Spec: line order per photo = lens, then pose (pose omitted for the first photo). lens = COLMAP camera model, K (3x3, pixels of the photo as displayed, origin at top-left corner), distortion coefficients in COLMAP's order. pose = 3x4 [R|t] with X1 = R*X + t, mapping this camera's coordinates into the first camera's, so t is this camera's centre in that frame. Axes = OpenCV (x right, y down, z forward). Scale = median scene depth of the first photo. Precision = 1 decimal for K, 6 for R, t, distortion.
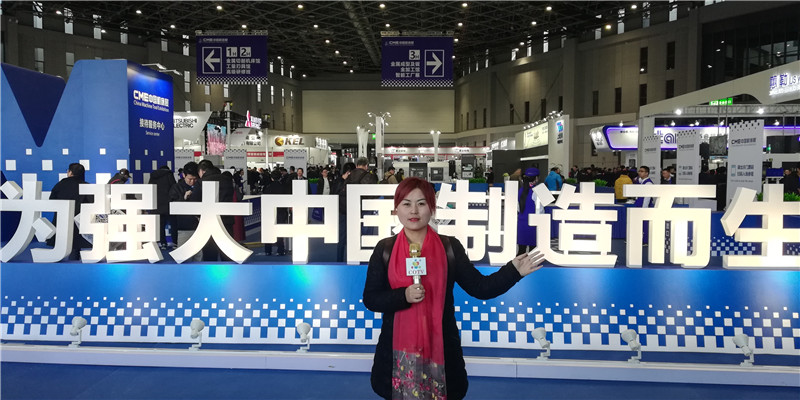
lens RADIAL K [[614.6, 0, 400.0], [0, 614.6, 200.0], [0, 0, 1]] dist [0.087128, -0.139012]
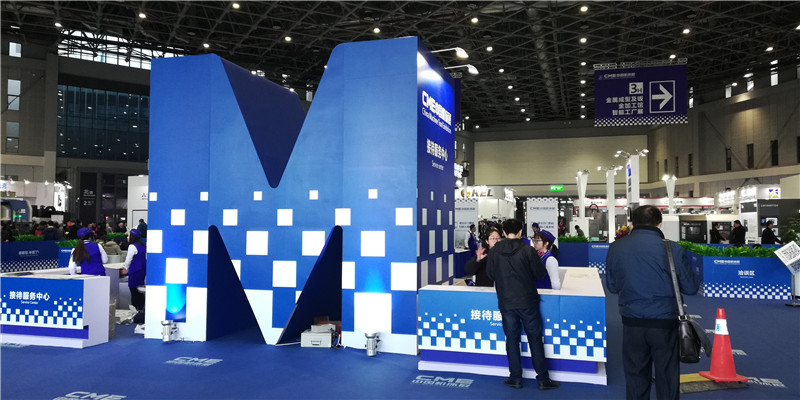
lens RADIAL K [[614.6, 0, 400.0], [0, 614.6, 200.0], [0, 0, 1]] dist [0.087128, -0.139012]
pose [[0.969146, -0.008038, -0.246355, -0.080830], [-0.013657, 0.996182, -0.086228, -0.005816], [0.246107, 0.086932, 0.965336, 0.116029]]
